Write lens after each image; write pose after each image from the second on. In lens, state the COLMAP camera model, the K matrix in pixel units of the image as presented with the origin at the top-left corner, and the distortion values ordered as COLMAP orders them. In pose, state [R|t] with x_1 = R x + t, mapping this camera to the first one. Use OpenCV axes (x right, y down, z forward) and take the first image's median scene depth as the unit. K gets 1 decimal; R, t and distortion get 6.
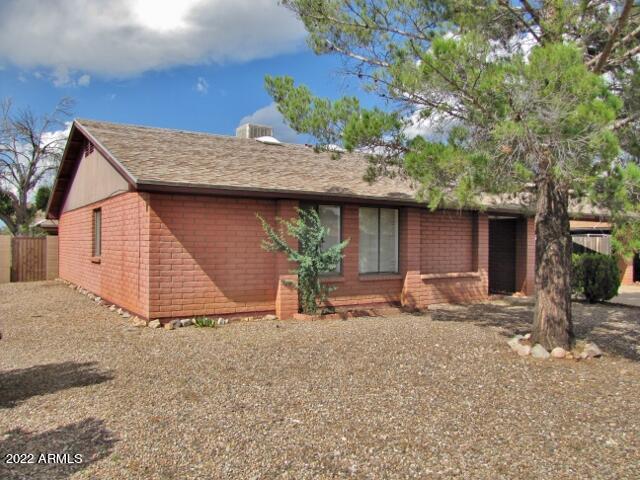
lens RADIAL K [[531.5, 0, 323.2], [0, 531.5, 237.1], [0, 0, 1]] dist [-0.180275, 0.172707]
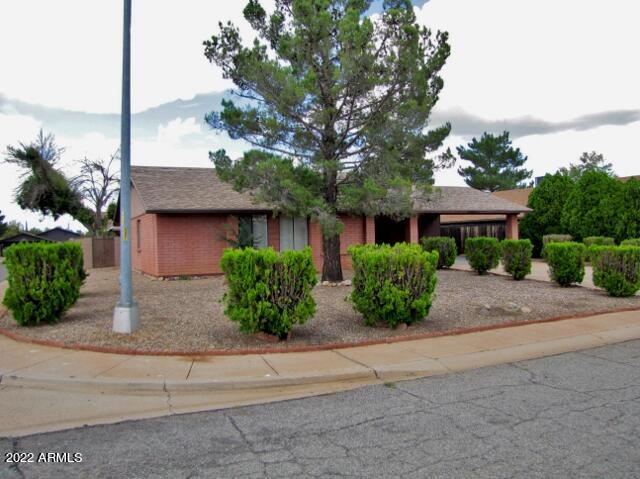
lens RADIAL K [[531.5, 0, 323.2], [0, 531.5, 236.6], [0, 0, 1]] dist [-0.180275, 0.172707]
pose [[0.991526, -0.024059, -0.127660, 0.245932], [0.024715, 0.999688, 0.003551, 0.005883], [0.127535, -0.006676, 0.991812, -0.402341]]
